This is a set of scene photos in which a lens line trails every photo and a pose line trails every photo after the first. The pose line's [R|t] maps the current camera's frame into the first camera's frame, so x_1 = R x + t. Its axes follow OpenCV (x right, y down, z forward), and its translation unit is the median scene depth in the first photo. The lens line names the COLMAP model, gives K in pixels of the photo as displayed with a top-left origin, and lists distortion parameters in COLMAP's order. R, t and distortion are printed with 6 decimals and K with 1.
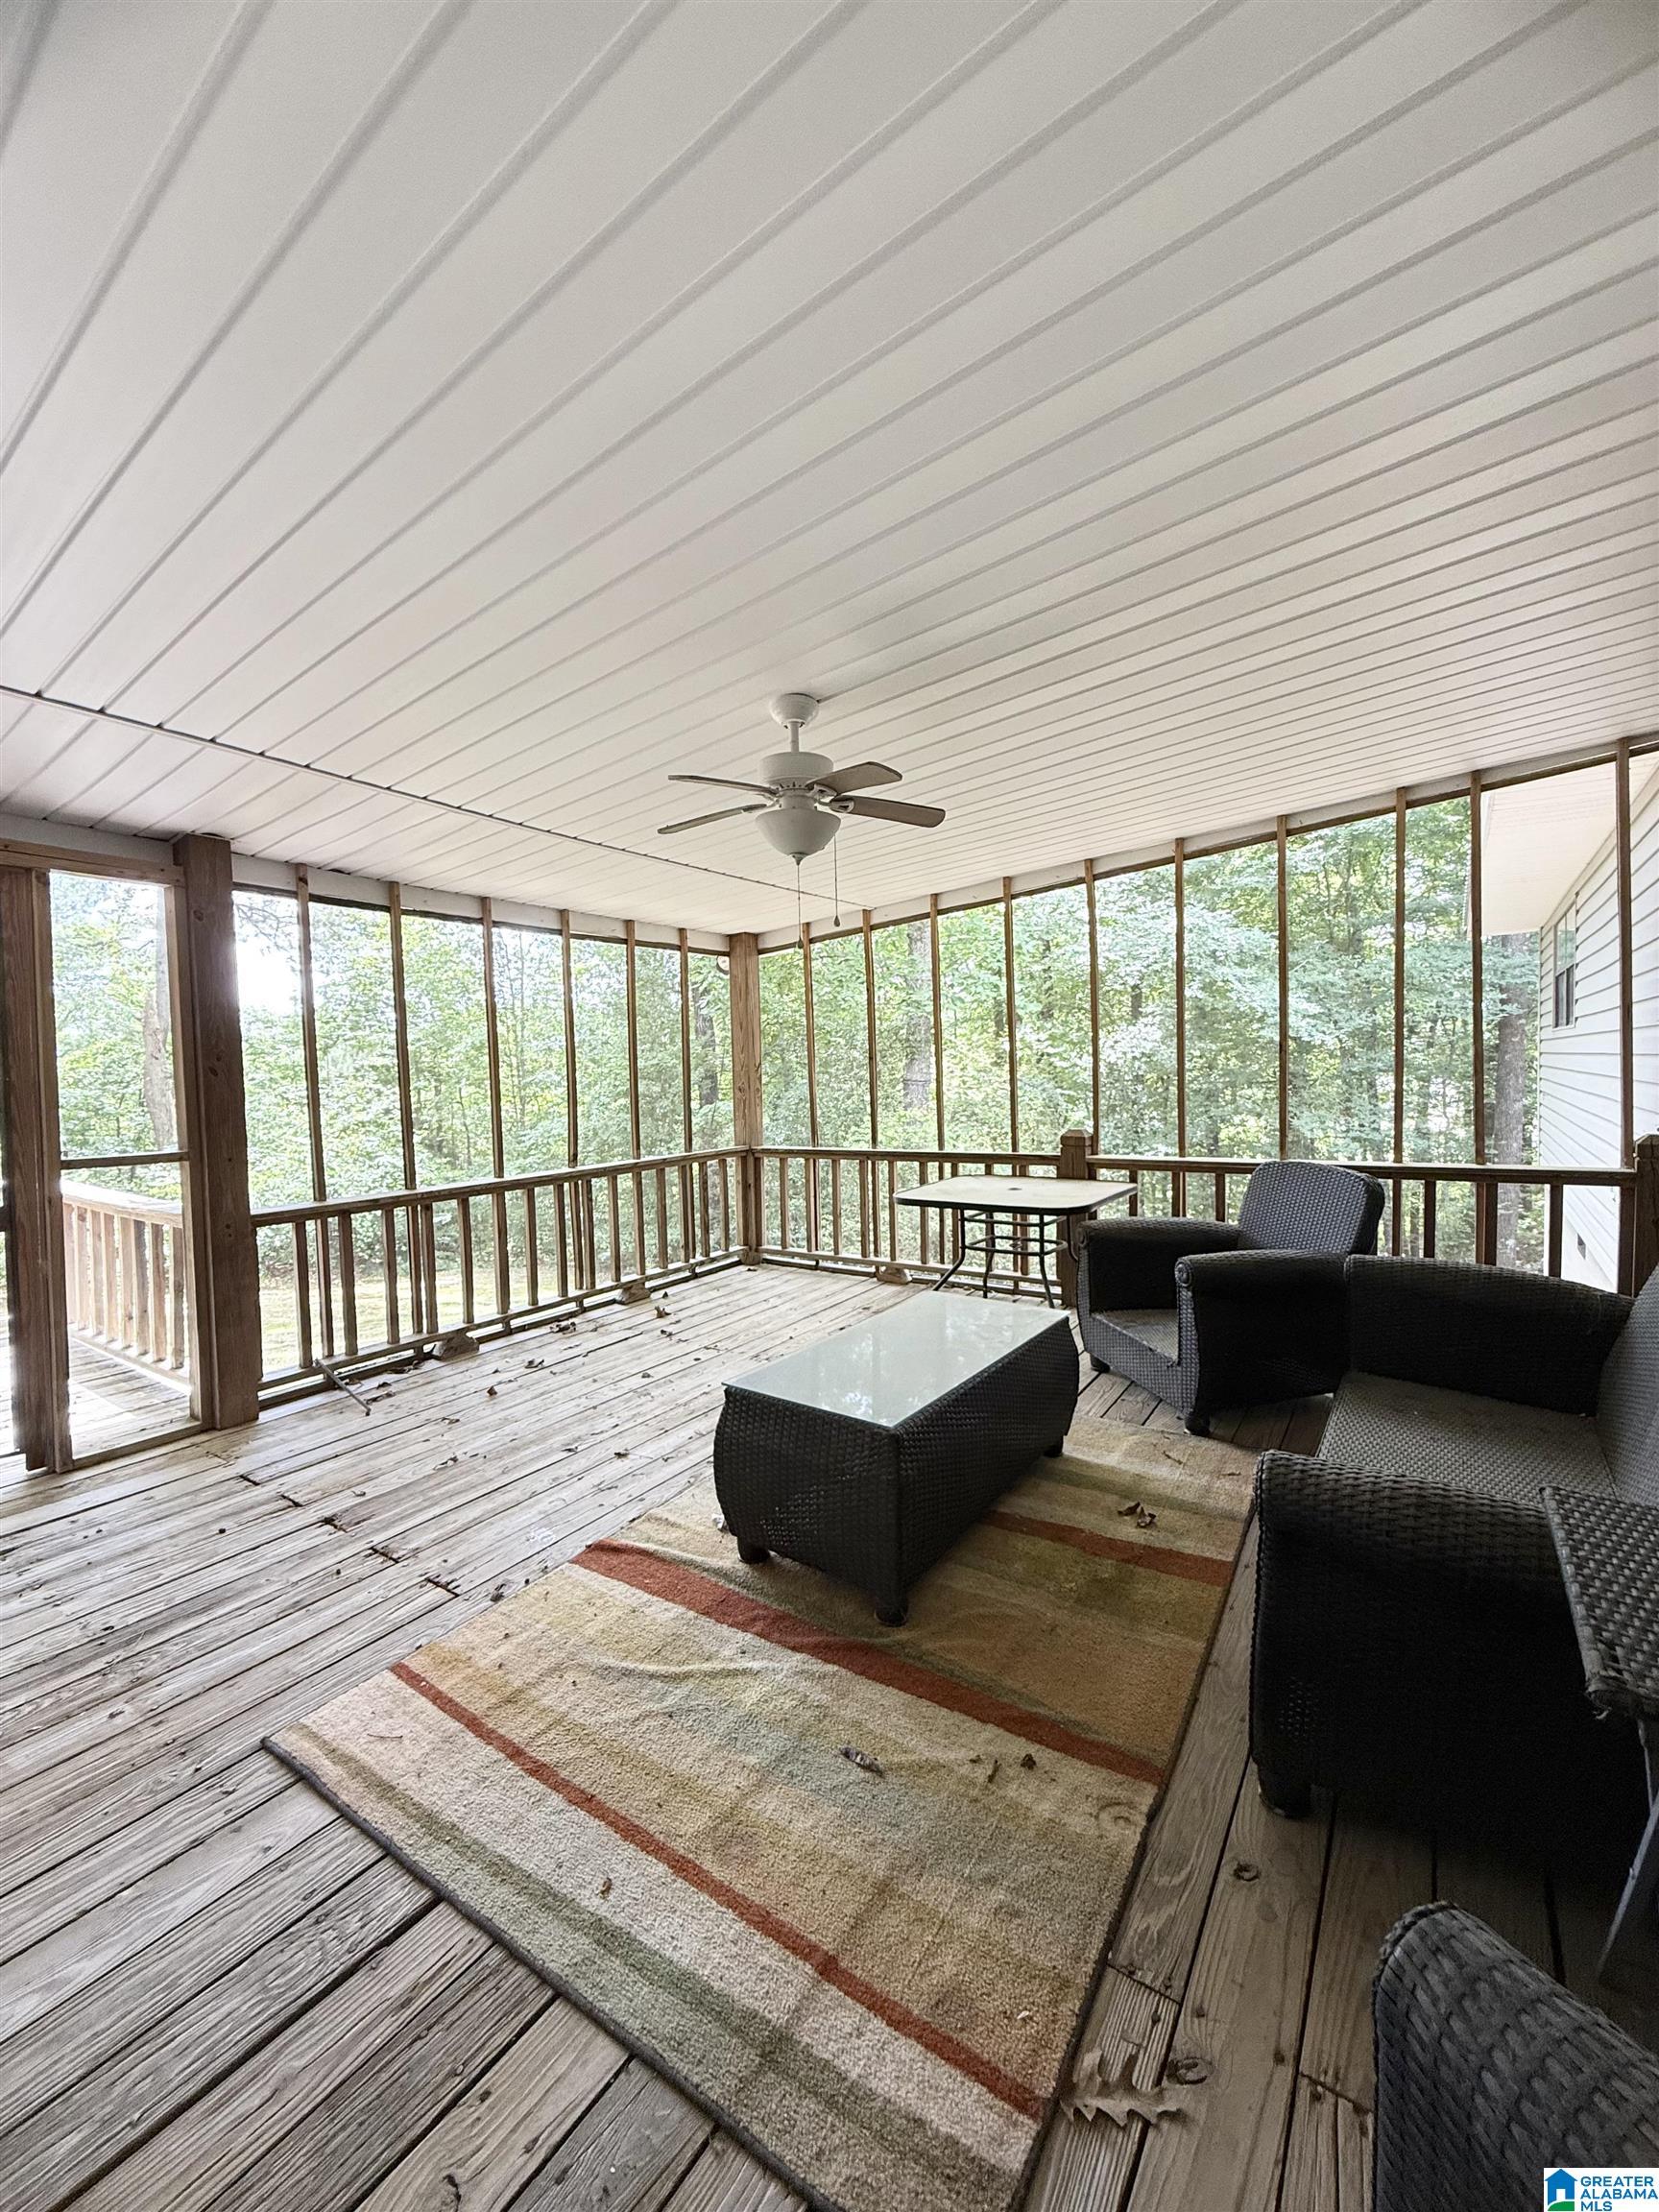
lens RADIAL K [[885.5, 0, 832.4], [0, 885.5, 1104.6], [0, 0, 1]] dist [0.002580, 0.000053]
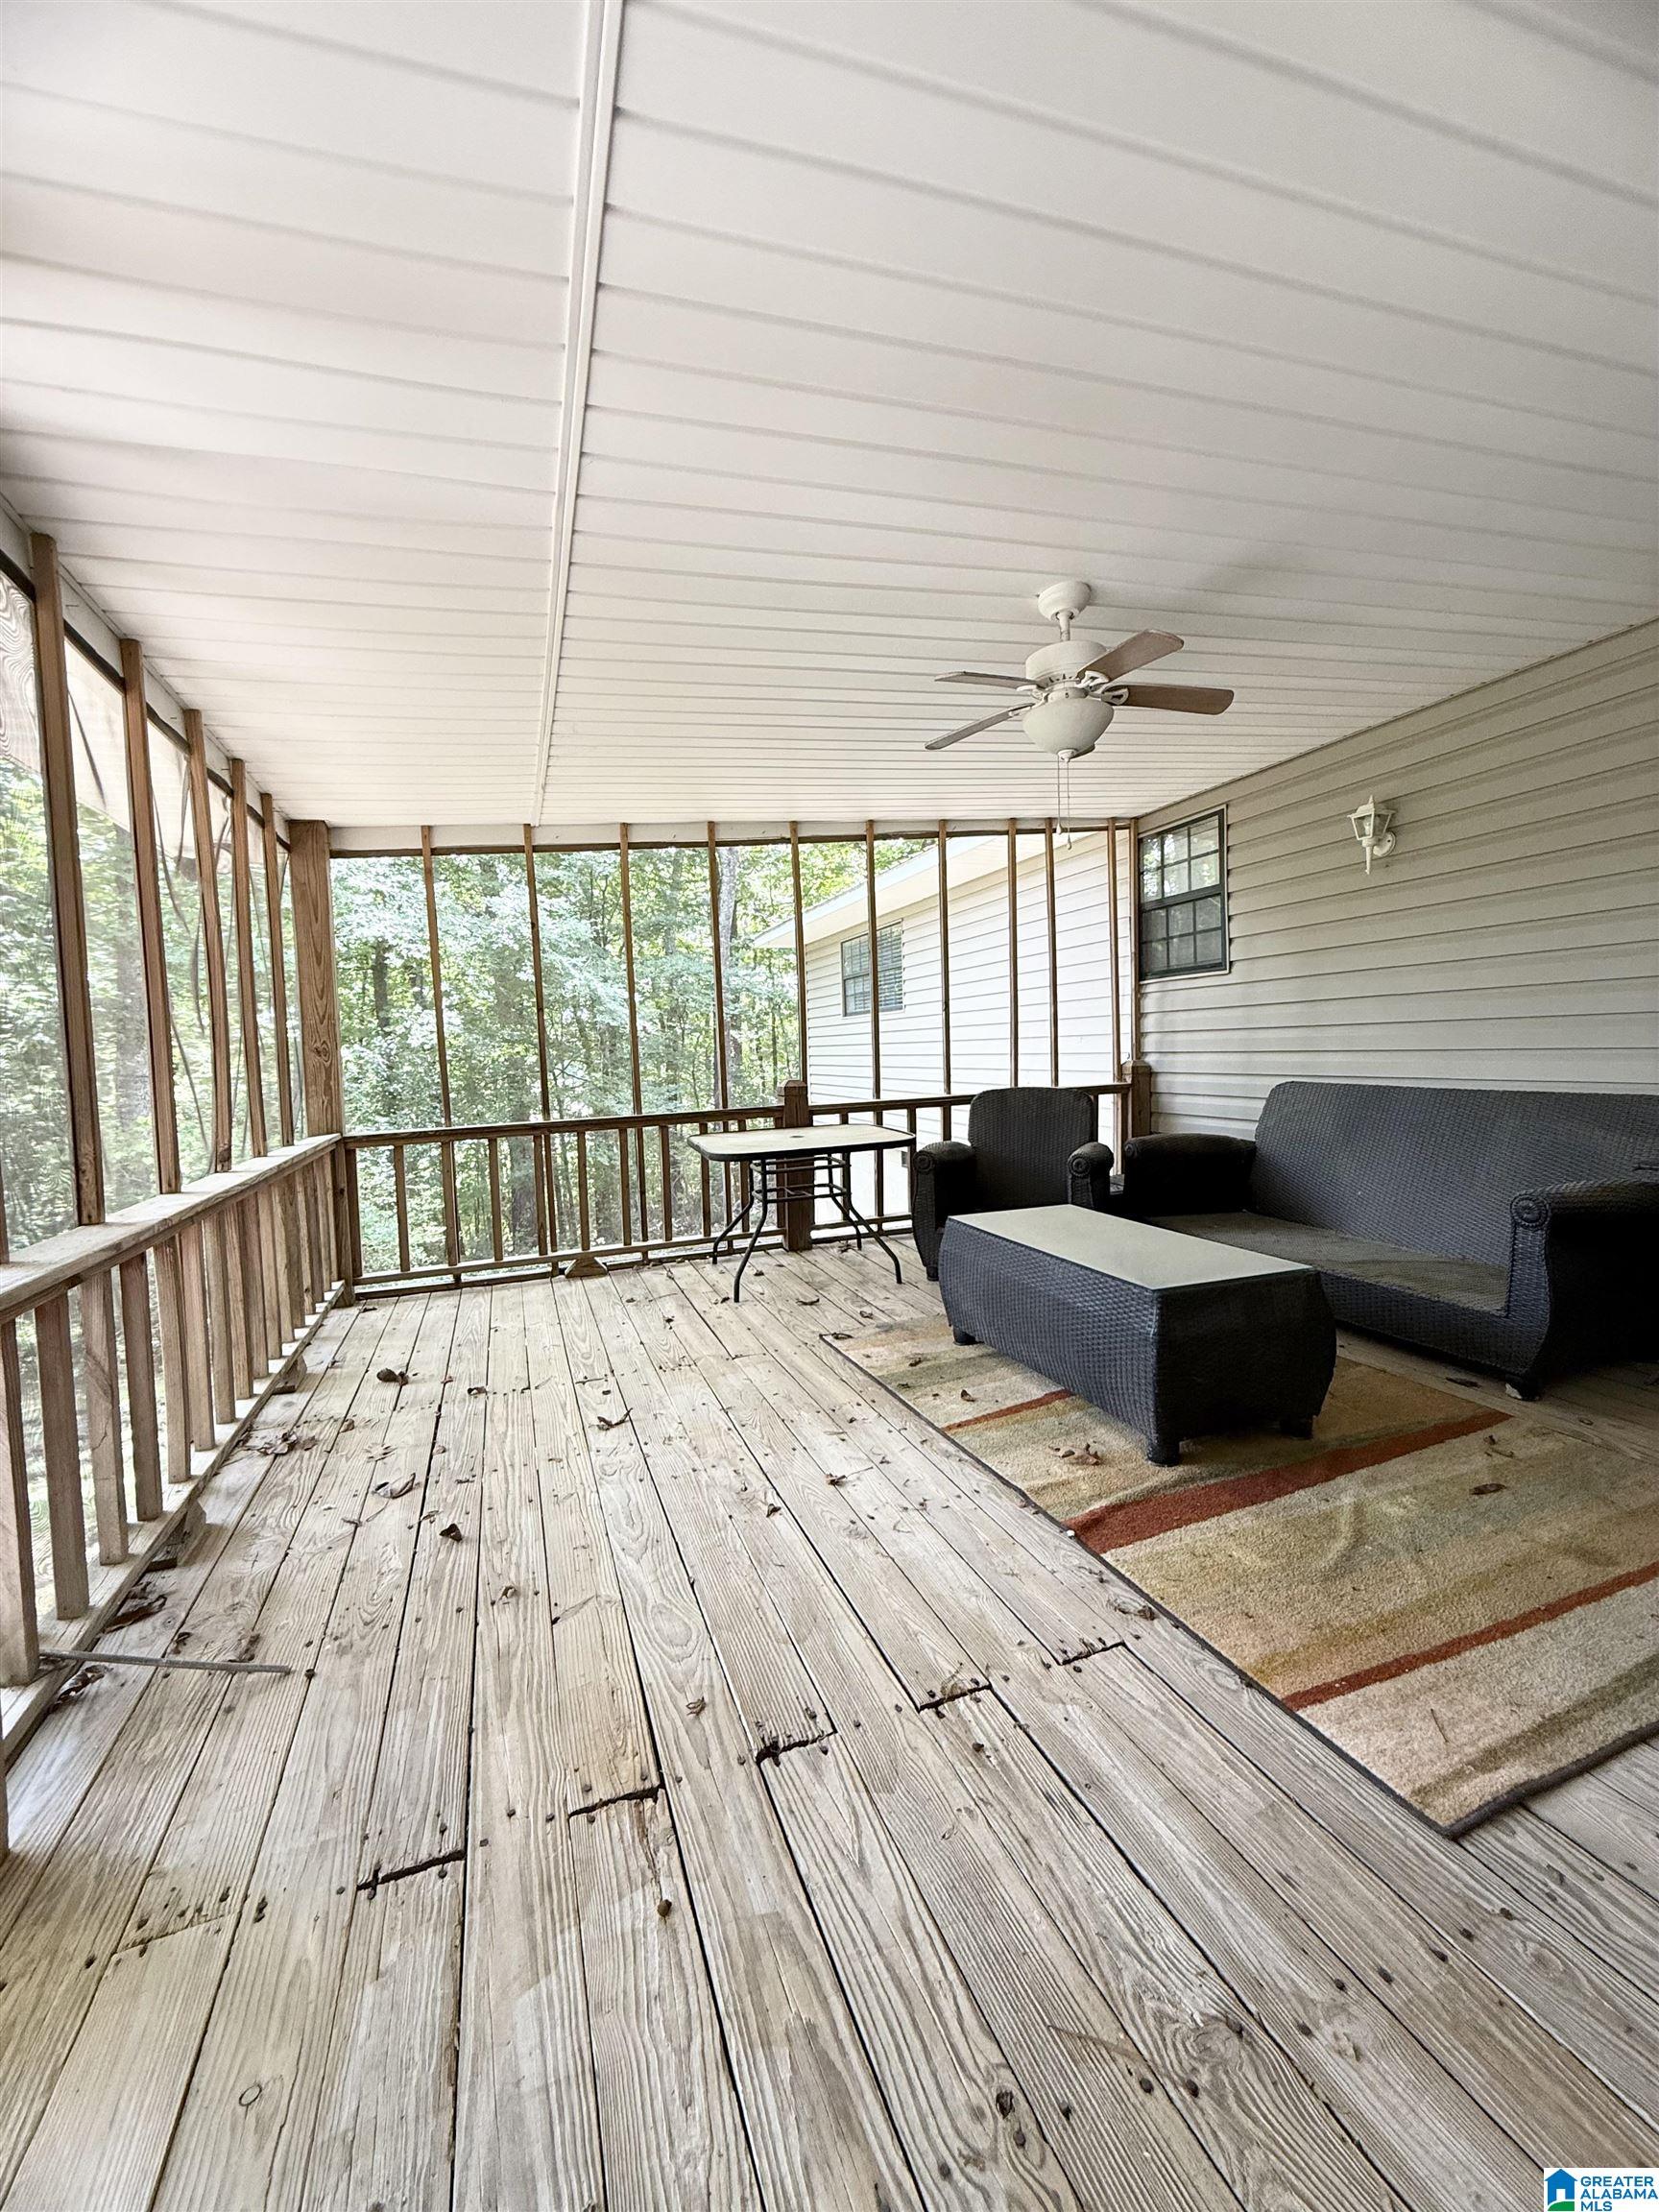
lens RADIAL K [[885.5, 0, 832.4], [0, 885.5, 1104.6], [0, 0, 1]] dist [0.002580, 0.000053]
pose [[0.571627, -0.045237, 0.819266, -0.666278], [0.052702, 0.998442, 0.018358, 0.048859], [-0.818819, 0.032683, 0.573120, 0.445331]]
